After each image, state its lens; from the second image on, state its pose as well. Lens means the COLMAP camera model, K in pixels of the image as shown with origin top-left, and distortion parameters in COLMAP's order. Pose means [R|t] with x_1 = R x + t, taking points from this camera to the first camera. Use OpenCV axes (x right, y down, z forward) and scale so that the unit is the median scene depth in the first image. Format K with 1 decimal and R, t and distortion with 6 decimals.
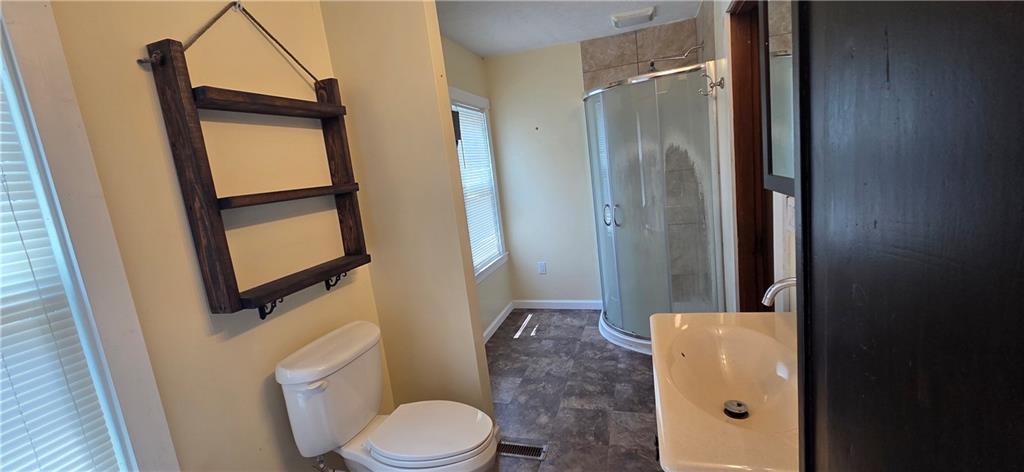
lens RADIAL K [[419.7, 0, 515.0], [0, 419.7, 236.0], [0, 0, 1]] dist [0.002153, 0.000167]
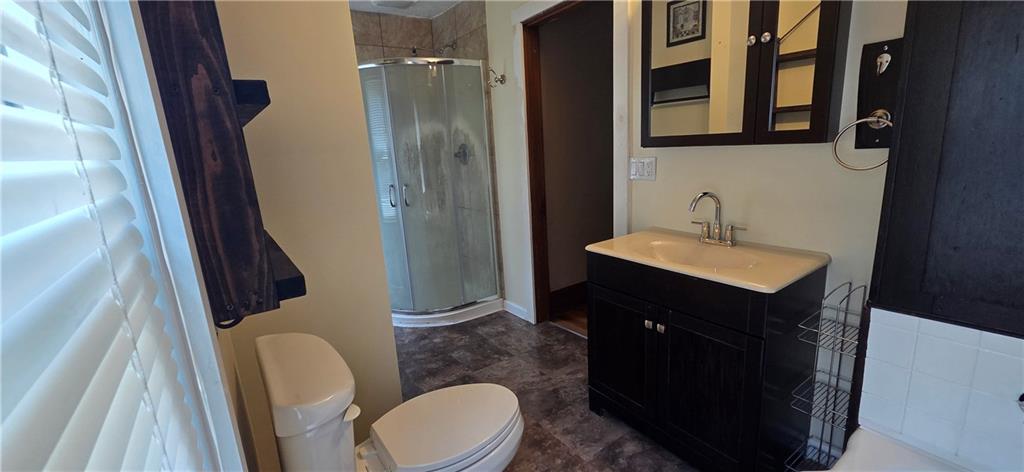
lens RADIAL K [[419.7, 0, 515.0], [0, 419.7, 236.0], [0, 0, 1]] dist [0.002153, 0.000167]
pose [[0.611161, -0.091049, 0.786252, -0.401064], [0.113504, 0.993176, 0.026784, 0.051092], [-0.783326, 0.072873, 0.617325, 0.200778]]
